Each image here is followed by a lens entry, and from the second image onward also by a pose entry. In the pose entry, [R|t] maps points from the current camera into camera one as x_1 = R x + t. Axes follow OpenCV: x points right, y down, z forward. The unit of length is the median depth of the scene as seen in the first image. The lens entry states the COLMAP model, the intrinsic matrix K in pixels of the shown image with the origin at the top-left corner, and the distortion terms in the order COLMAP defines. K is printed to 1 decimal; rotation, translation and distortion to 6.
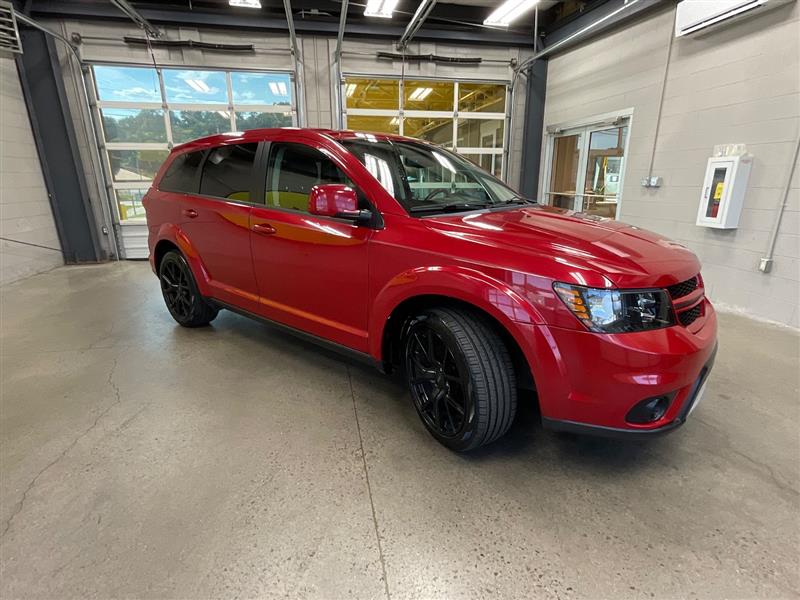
lens RADIAL K [[416.8, 0, 402.2], [0, 416.8, 299.9], [0, 0, 1]] dist [-0.008623, 0.009622]
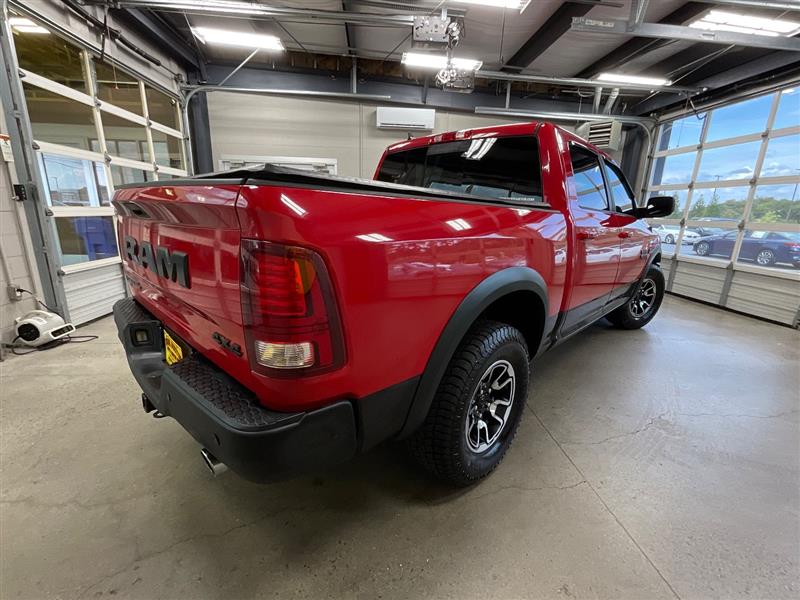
lens RADIAL K [[361.3, 0, 401.2], [0, 361.3, 300.4], [0, 0, 1]] dist [-0.010760, 0.010660]
pose [[0.113656, -0.242828, 0.963388, -0.658211], [0.252513, 0.944890, 0.208375, -0.174140], [-0.960895, 0.219585, 0.168709, 0.587330]]
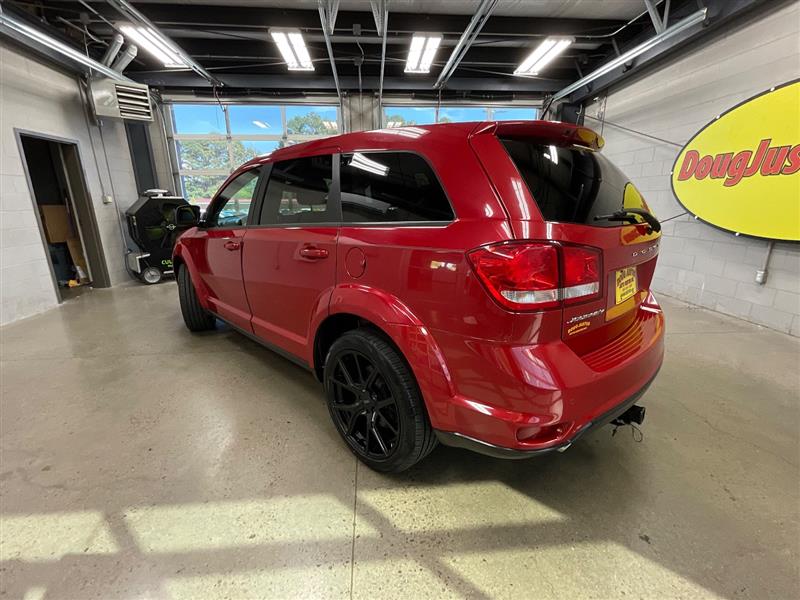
lens RADIAL K [[364.2, 0, 401.3], [0, 364.2, 299.3], [0, 0, 1]] dist [0.003774, 0.000390]
pose [[-0.994489, -0.017382, 0.103390, -0.192420], [0.039421, 0.851793, 0.522393, -0.290710], [-0.097147, 0.523590, -0.846414, 0.999741]]
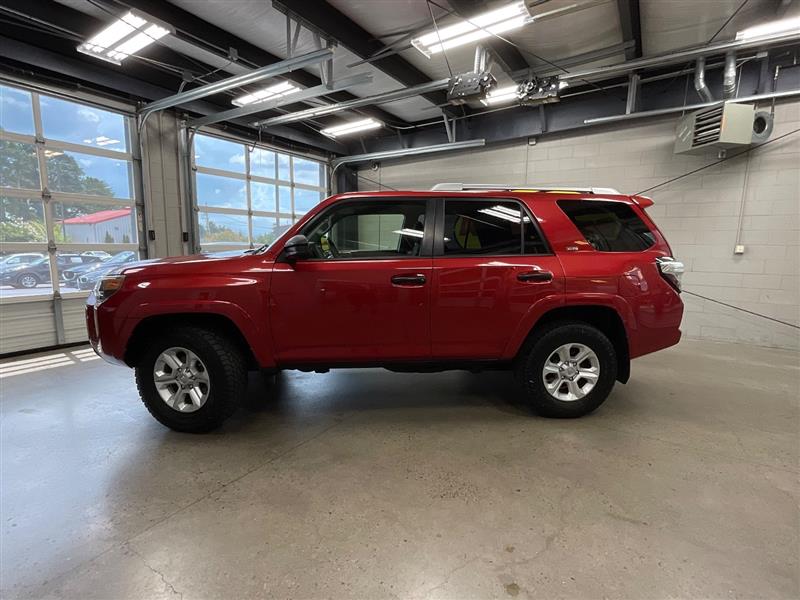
lens RADIAL K [[399.1, 0, 400.8], [0, 399.1, 300.0], [0, 0, 1]] dist [-0.011310, 0.011809]
pose [[-0.692207, 0.092767, -0.715712, 0.355630], [-0.218547, 0.918197, 0.330382, -0.269122], [0.687813, 0.385109, -0.615309, 0.901780]]
